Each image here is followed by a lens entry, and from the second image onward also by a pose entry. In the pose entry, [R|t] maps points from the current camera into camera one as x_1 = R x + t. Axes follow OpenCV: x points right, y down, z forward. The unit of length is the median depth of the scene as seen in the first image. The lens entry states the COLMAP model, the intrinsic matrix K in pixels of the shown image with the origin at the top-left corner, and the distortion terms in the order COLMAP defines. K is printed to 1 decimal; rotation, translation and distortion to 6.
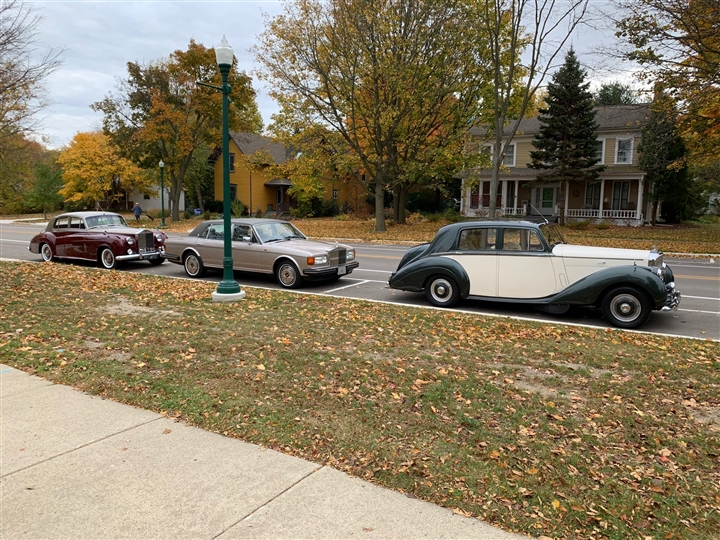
lens RADIAL K [[567.8, 0, 360.0], [0, 567.8, 270.0], [0, 0, 1]] dist [-0.007714, -0.003090]
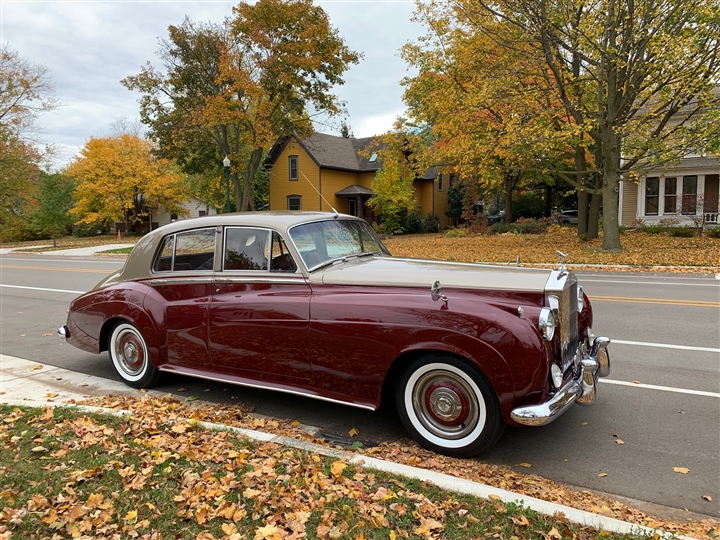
lens RADIAL K [[567.8, 0, 360.0], [0, 567.8, 270.0], [0, 0, 1]] dist [-0.007714, -0.003090]
pose [[0.999619, -0.027429, 0.003091, -0.174729], [0.027520, 0.999024, -0.034546, -0.024339], [-0.002140, 0.034618, 0.999398, 0.283506]]
